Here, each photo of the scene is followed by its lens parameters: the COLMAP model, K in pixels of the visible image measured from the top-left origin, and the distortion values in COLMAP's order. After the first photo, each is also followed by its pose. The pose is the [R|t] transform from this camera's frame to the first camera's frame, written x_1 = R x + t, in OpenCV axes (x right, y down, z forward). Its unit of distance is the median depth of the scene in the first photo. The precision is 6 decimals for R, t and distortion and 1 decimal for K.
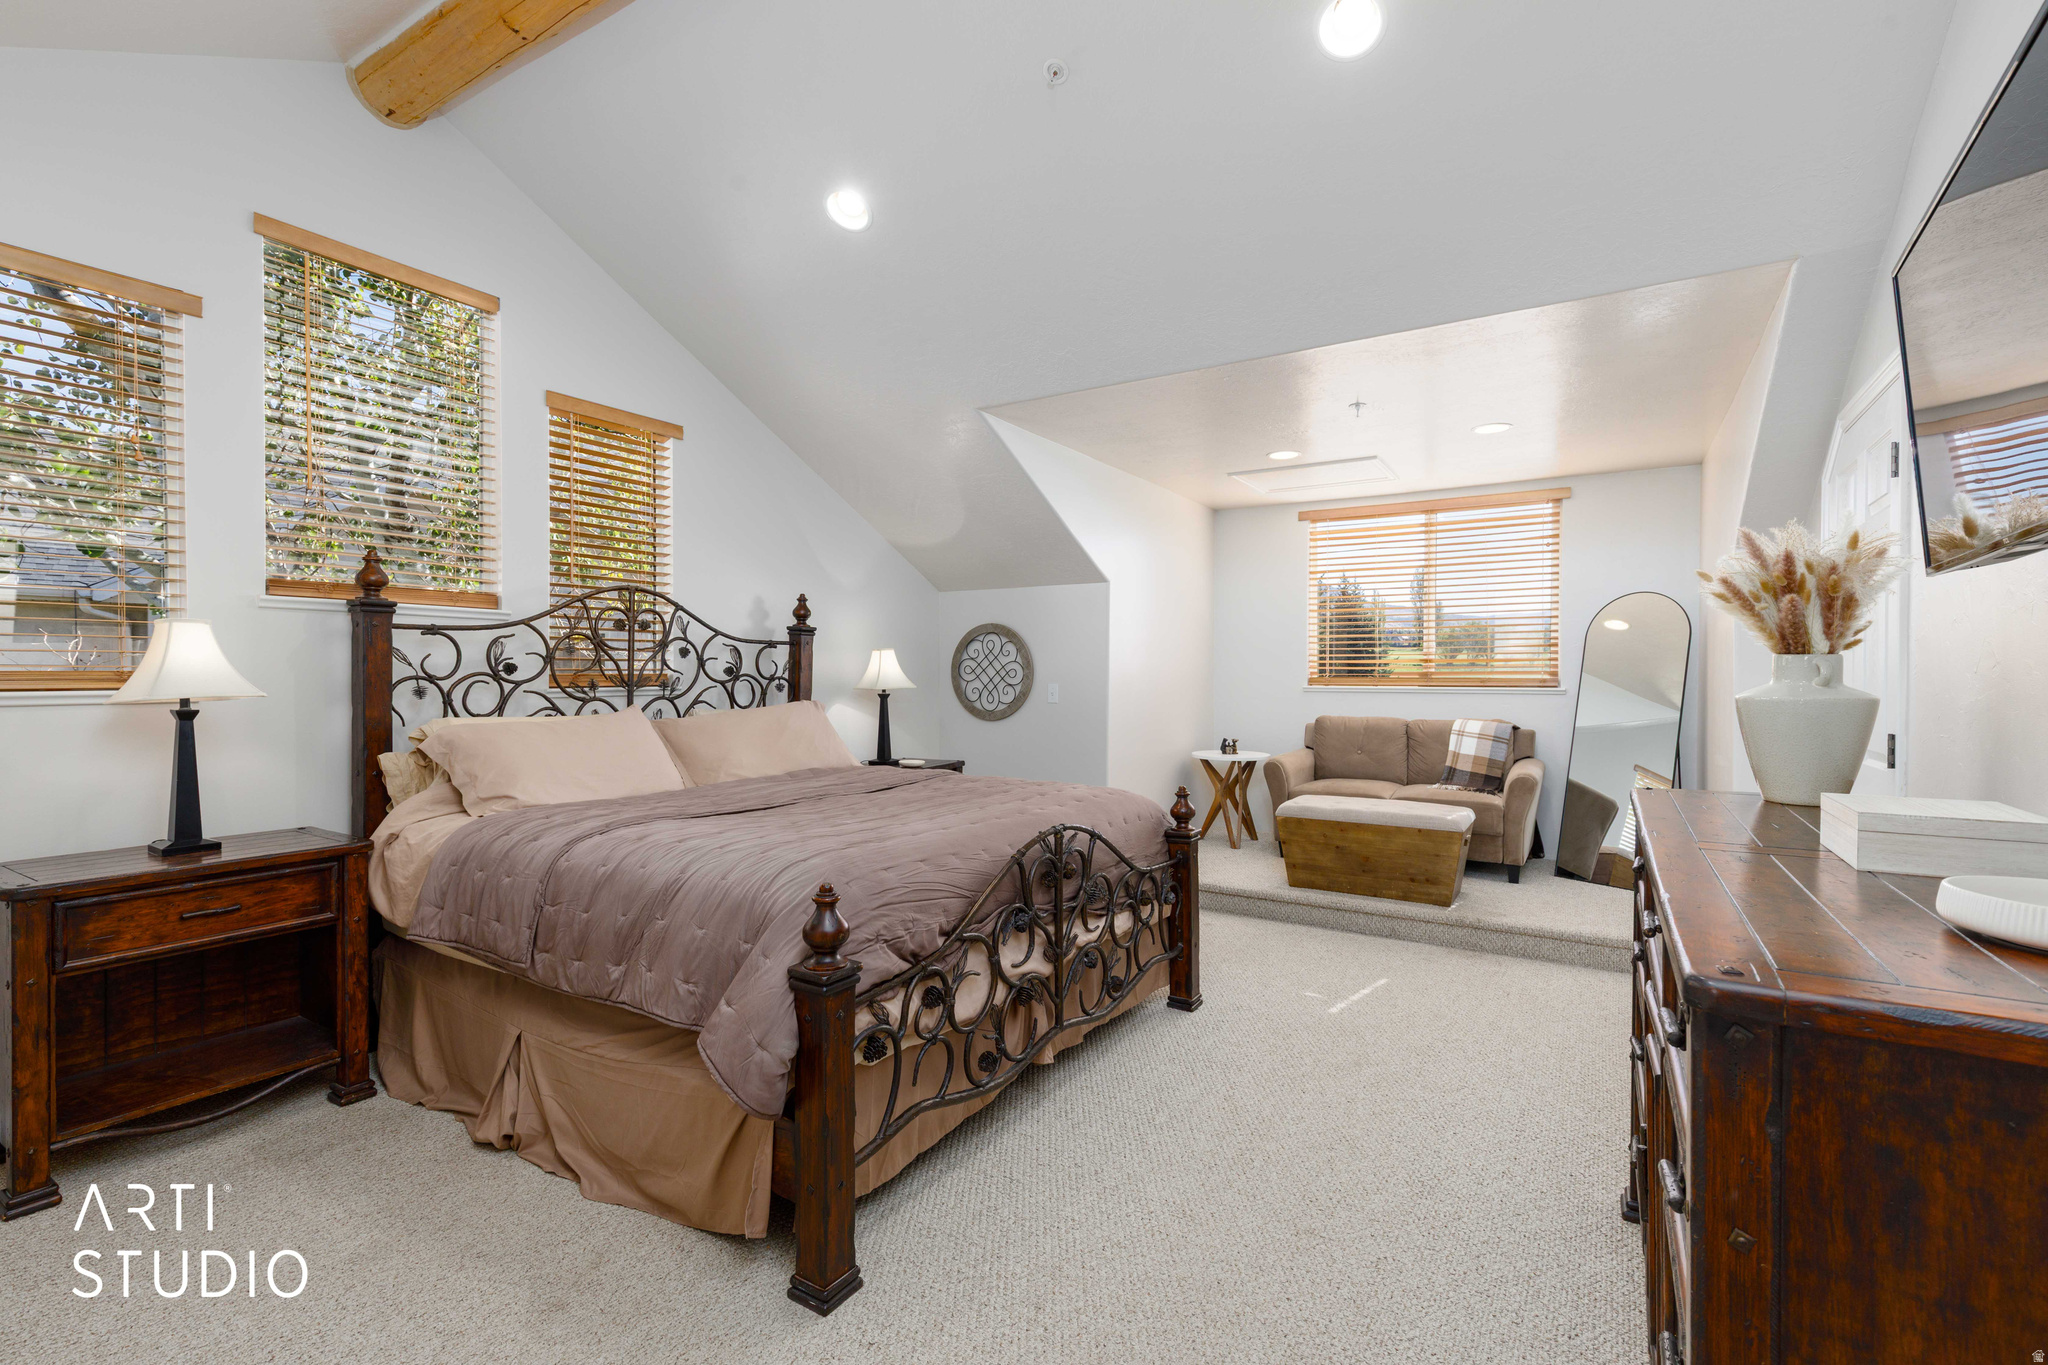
lens RADIAL K [[928.1, 0, 1022.3], [0, 928.1, 676.4], [0, 0, 1]] dist [0.008394, -0.001751]
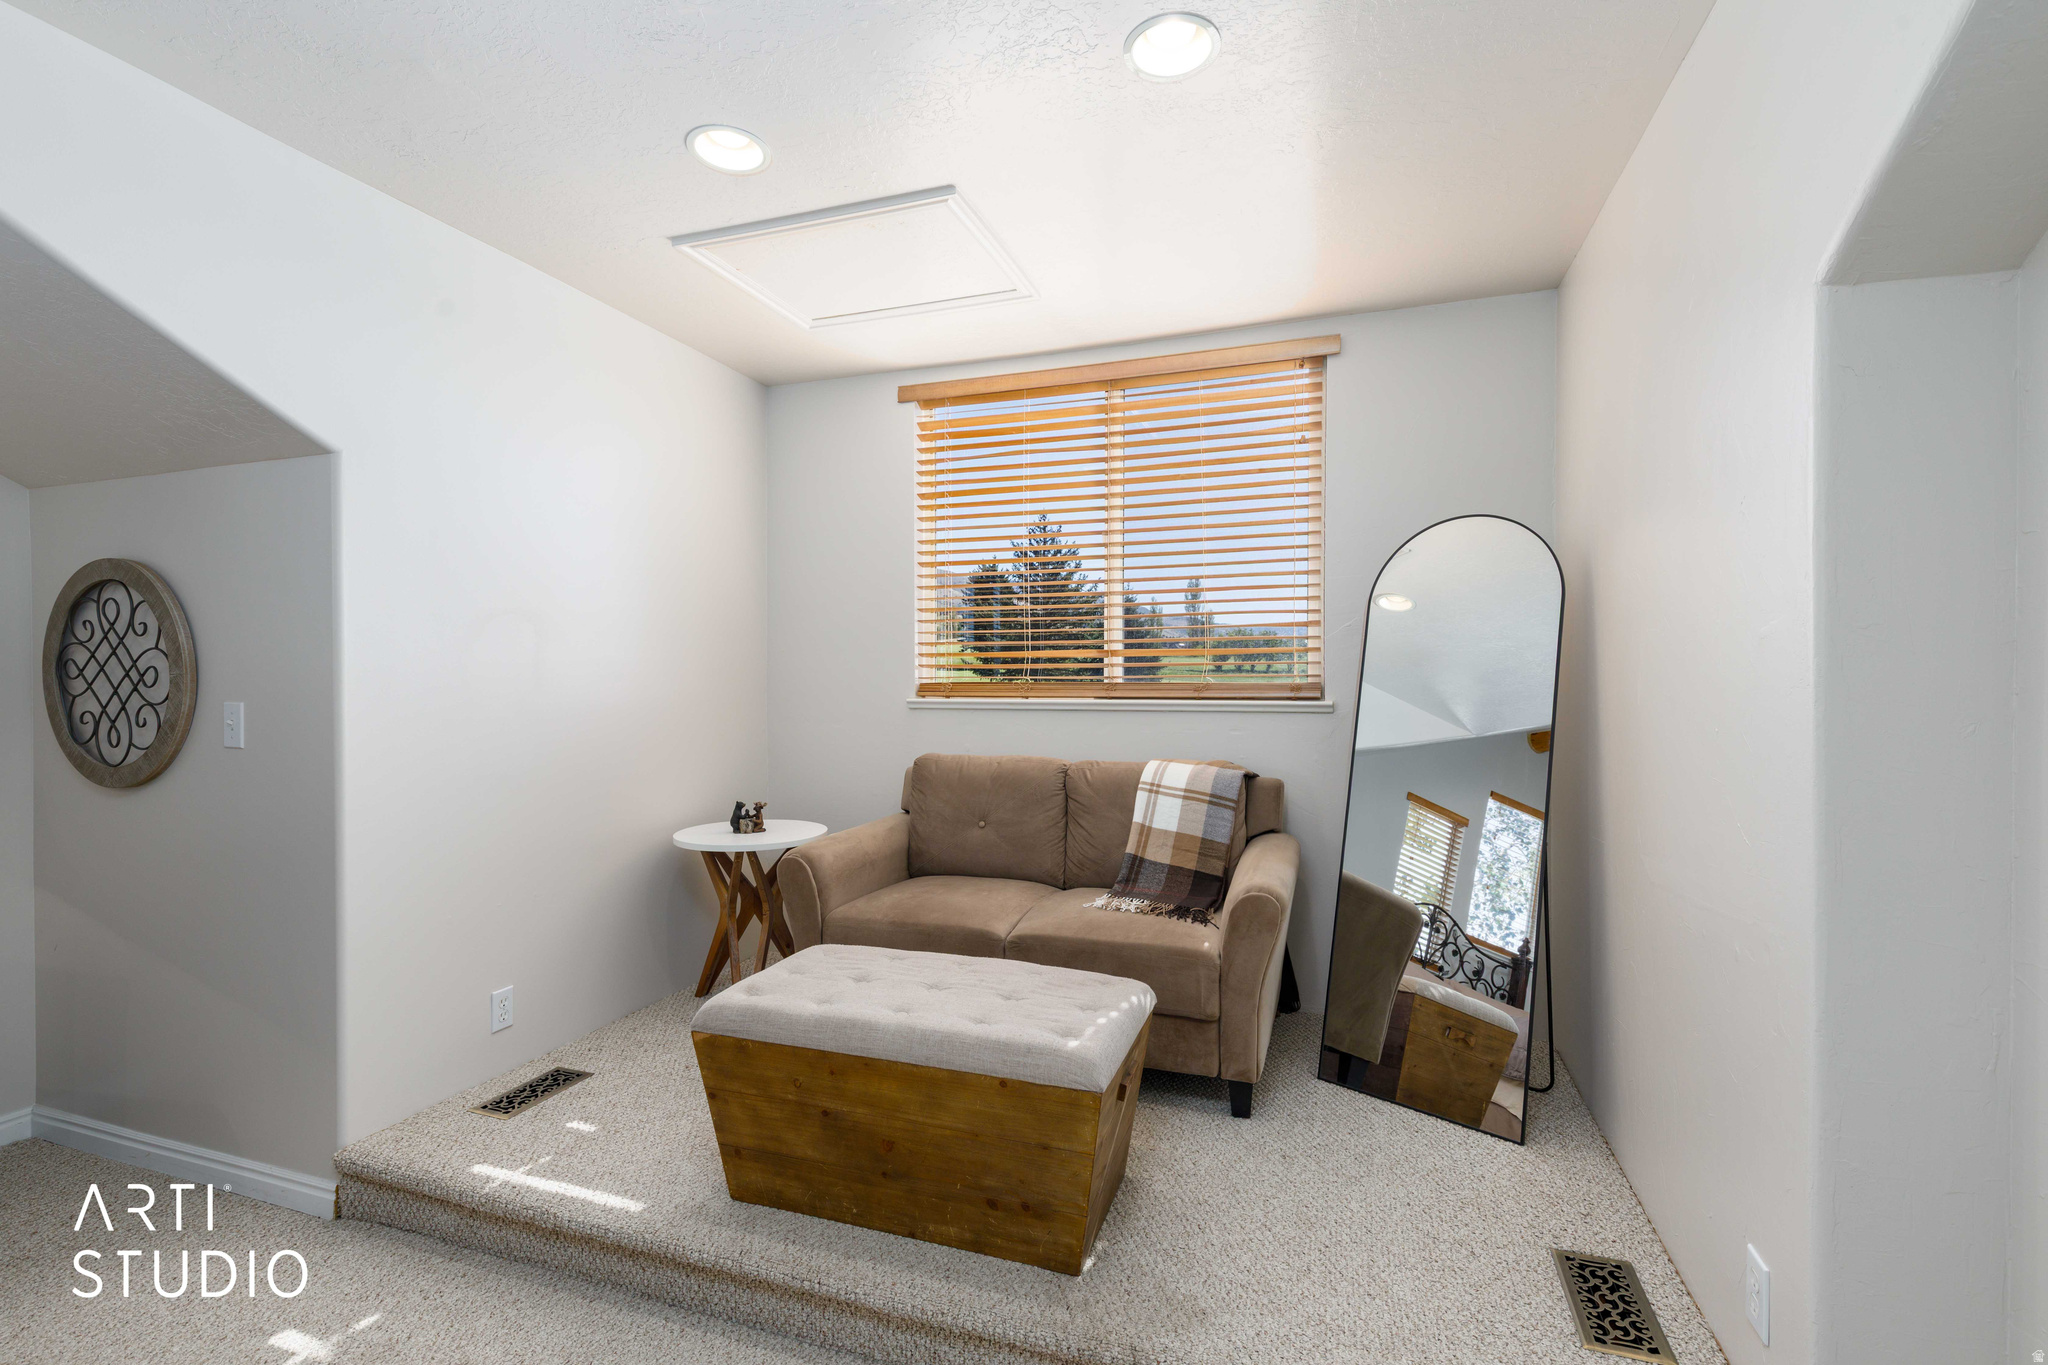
lens RADIAL K [[928.1, 0, 1029.0], [0, 928.1, 679.6], [0, 0, 1]] dist [0.008394, -0.001751]
pose [[0.974241, -0.003578, 0.225483, 0.298831], [0.004284, 0.999987, -0.002641, 0.001067], [-0.225471, 0.003539, 0.974244, 0.530669]]
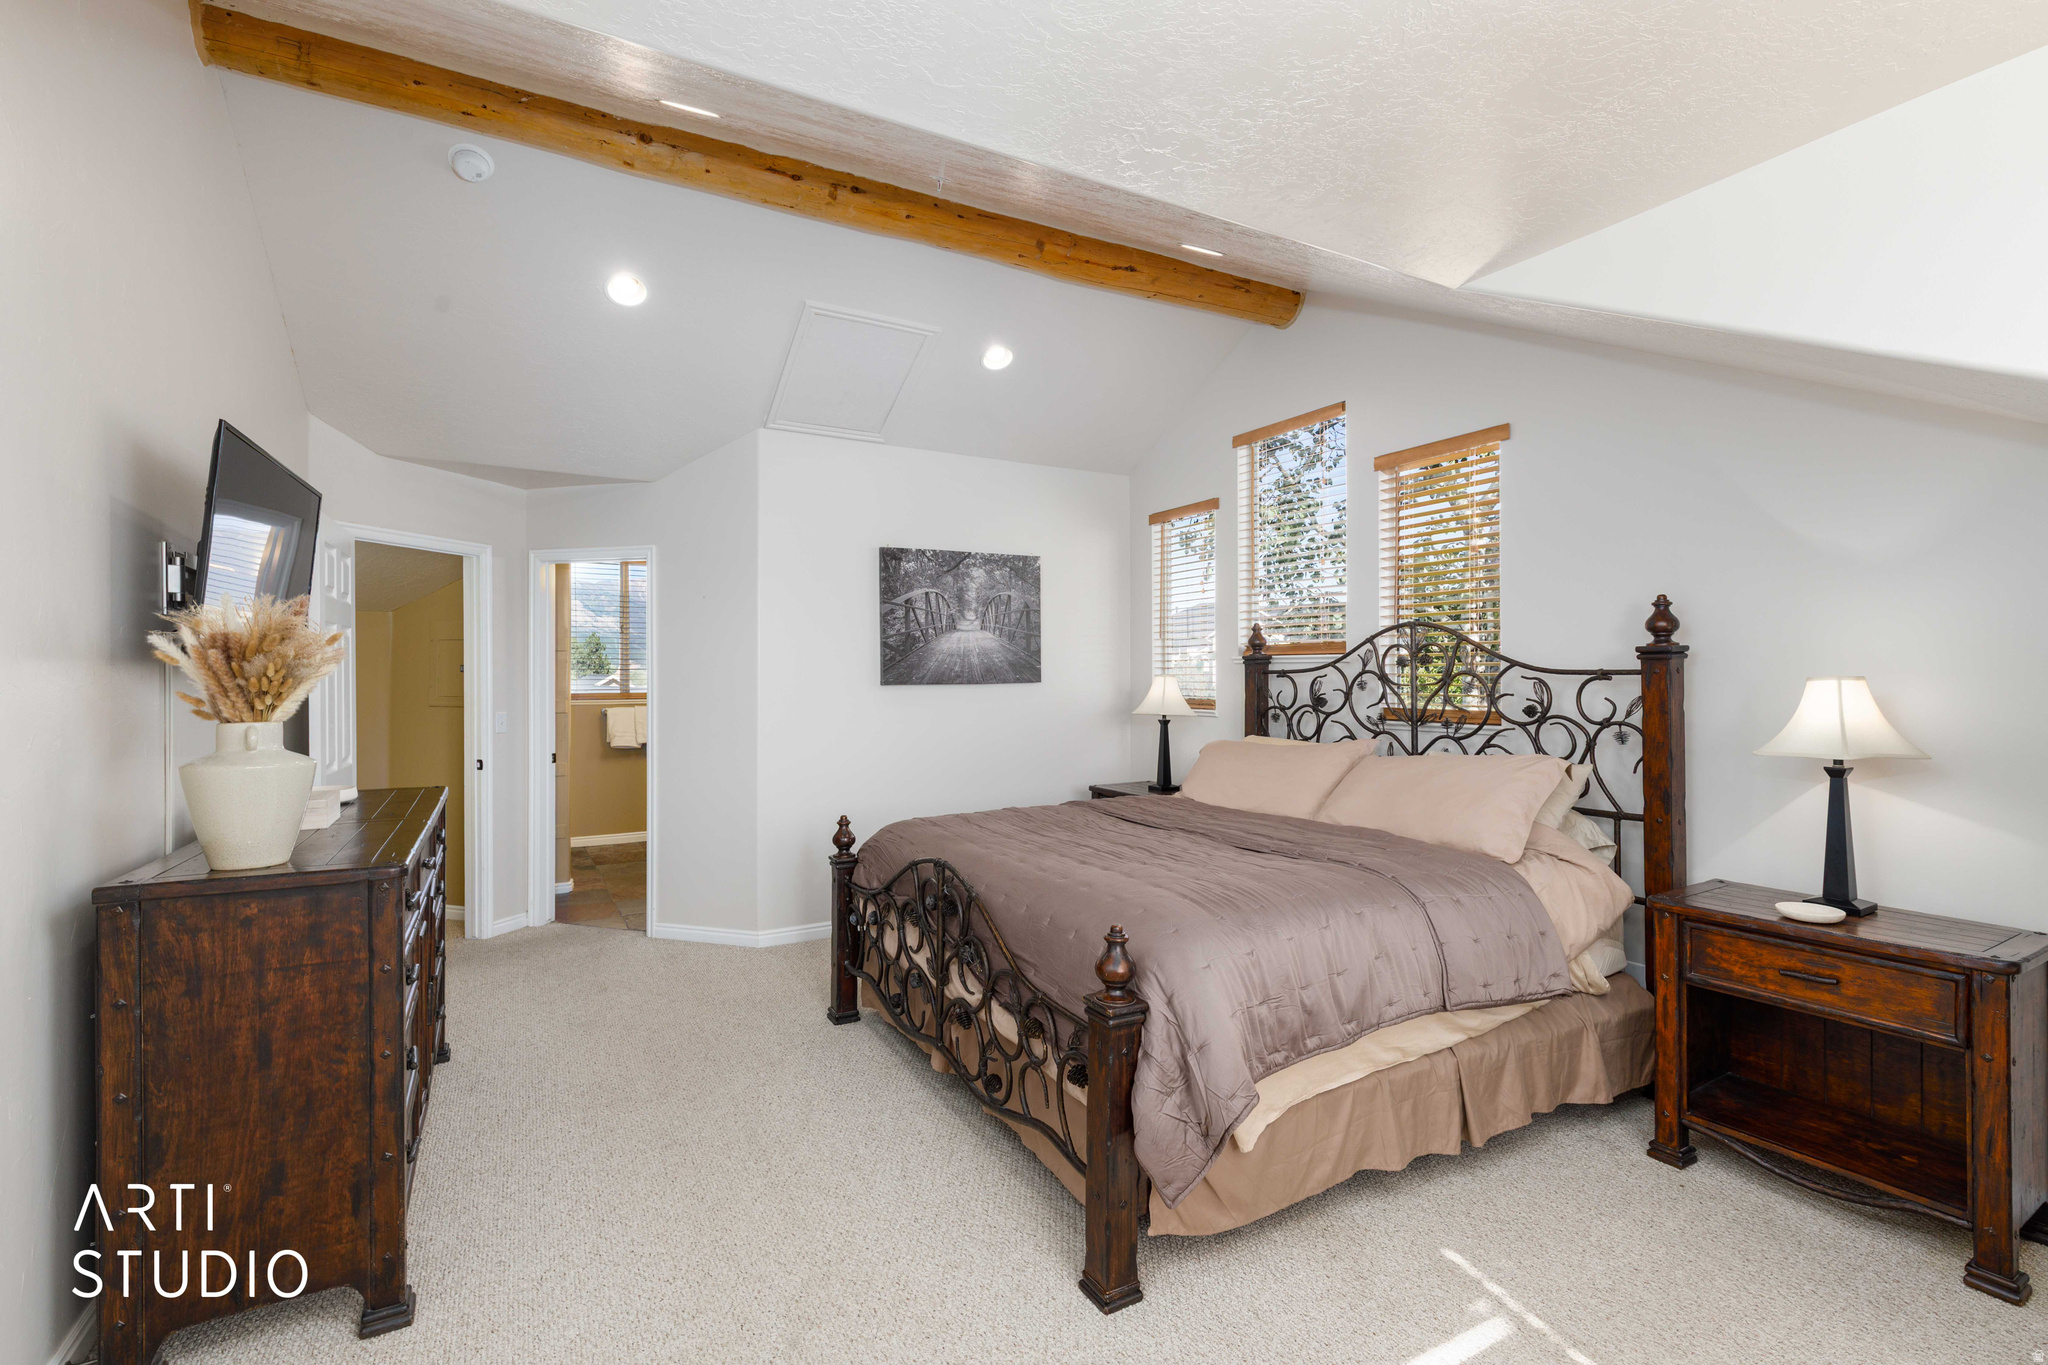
lens RADIAL K [[928.1, 0, 1034.0], [0, 928.1, 677.8], [0, 0, 1]] dist [0.008394, -0.001751]
pose [[-0.470066, -0.007272, -0.882601, 0.590677], [-0.012090, 0.999925, -0.001800, -0.027485], [0.882548, 0.009825, -0.470119, 1.011650]]
